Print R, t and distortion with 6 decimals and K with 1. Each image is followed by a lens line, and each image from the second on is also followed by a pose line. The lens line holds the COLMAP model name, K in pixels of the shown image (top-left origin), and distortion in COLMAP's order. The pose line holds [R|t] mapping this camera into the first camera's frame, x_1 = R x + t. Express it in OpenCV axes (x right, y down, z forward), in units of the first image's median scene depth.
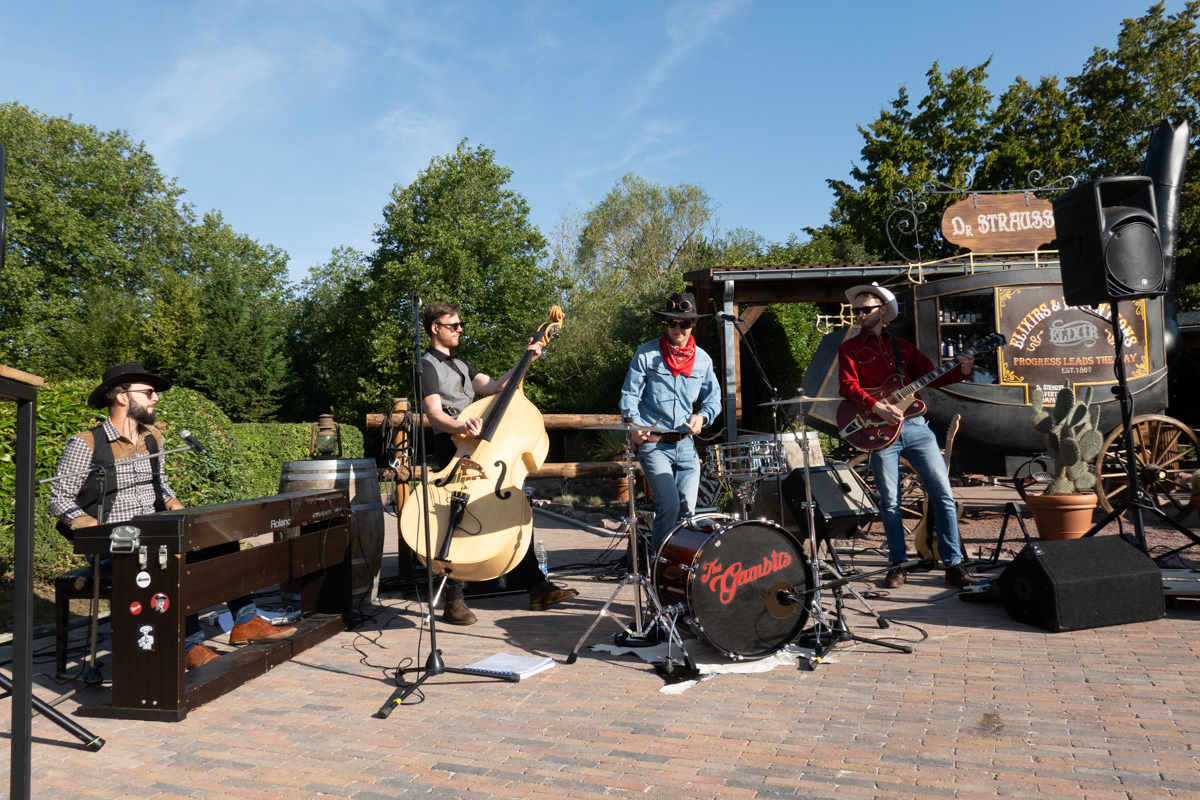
lens RADIAL K [[807.2, 0, 600.0], [0, 807.2, 400.0], [0, 0, 1]] dist [-0.002405, -0.000553]
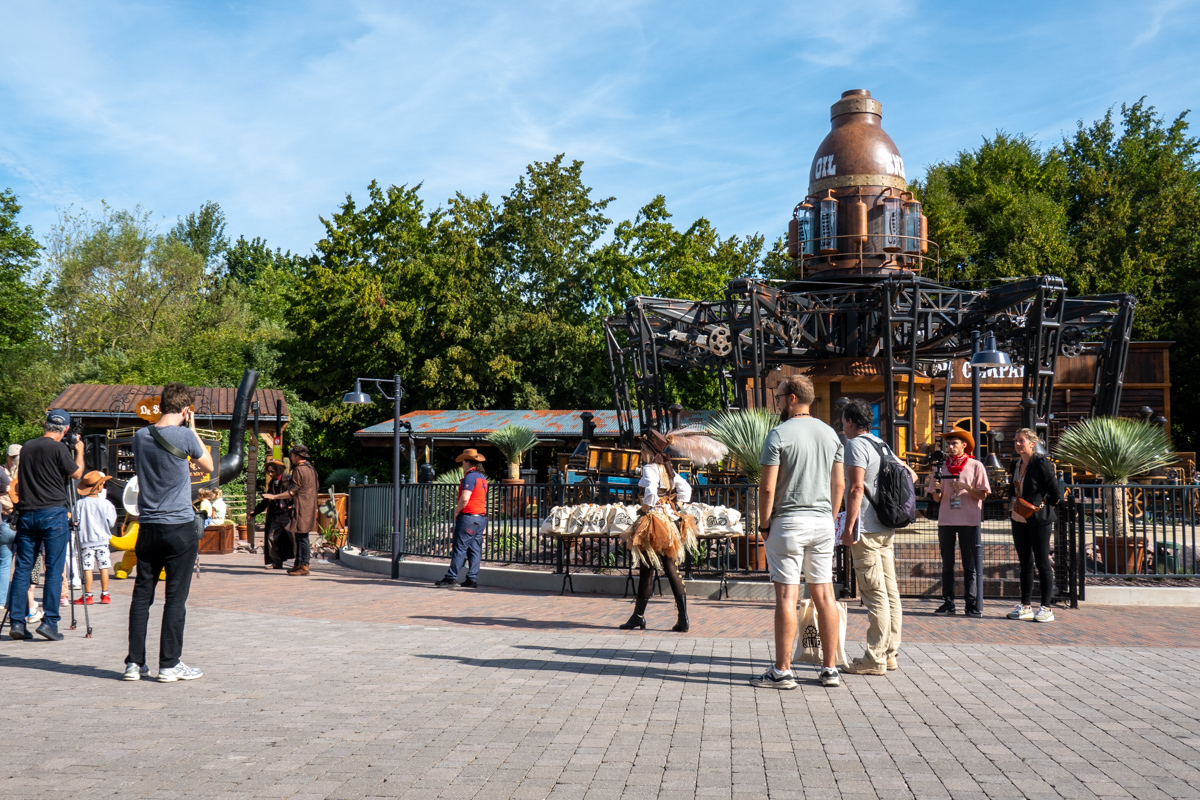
lens RADIAL K [[1274.0, 0, 600.0], [0, 1274.0, 400.0], [0, 0, 1]] dist [-0.009345, -0.017093]
pose [[0.949899, 0.055379, 0.307613, 0.171283], [-0.049343, 0.998407, -0.027374, -0.064202], [-0.308639, 0.010824, 0.951118, -0.821581]]
